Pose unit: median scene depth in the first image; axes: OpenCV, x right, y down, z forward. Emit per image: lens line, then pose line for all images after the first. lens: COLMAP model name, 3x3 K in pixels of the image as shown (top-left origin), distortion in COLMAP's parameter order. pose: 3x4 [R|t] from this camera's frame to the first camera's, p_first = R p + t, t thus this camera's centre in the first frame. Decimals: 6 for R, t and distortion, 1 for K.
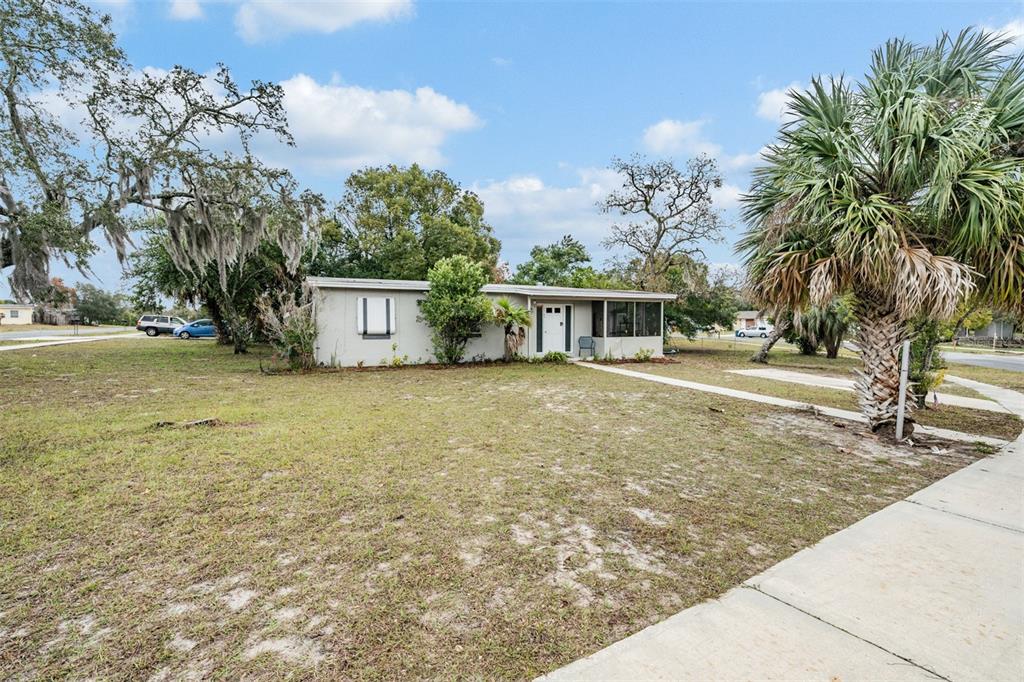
lens RADIAL K [[455.7, 0, 504.4], [0, 455.7, 337.5], [0, 0, 1]] dist [-0.002165, -0.000490]
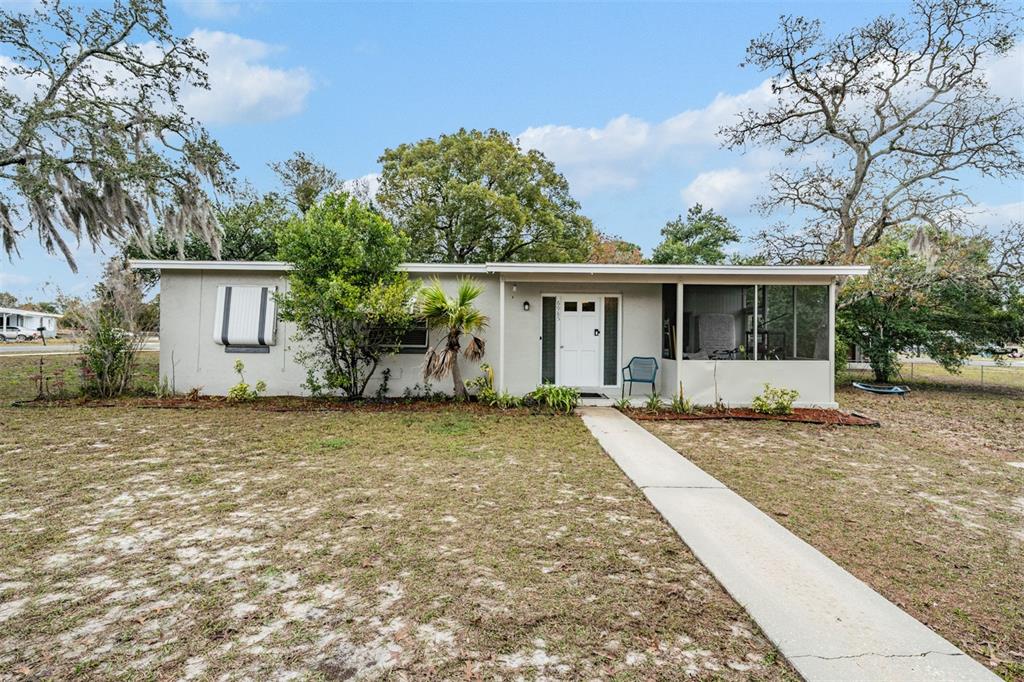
lens RADIAL K [[455.7, 0, 504.4], [0, 455.7, 337.5], [0, 0, 1]] dist [-0.002165, -0.000490]
pose [[0.914124, 0.005788, -0.405394, 0.241190], [-0.022258, 0.999107, -0.035926, -0.002424], [0.404824, 0.041864, 0.913436, 0.477424]]
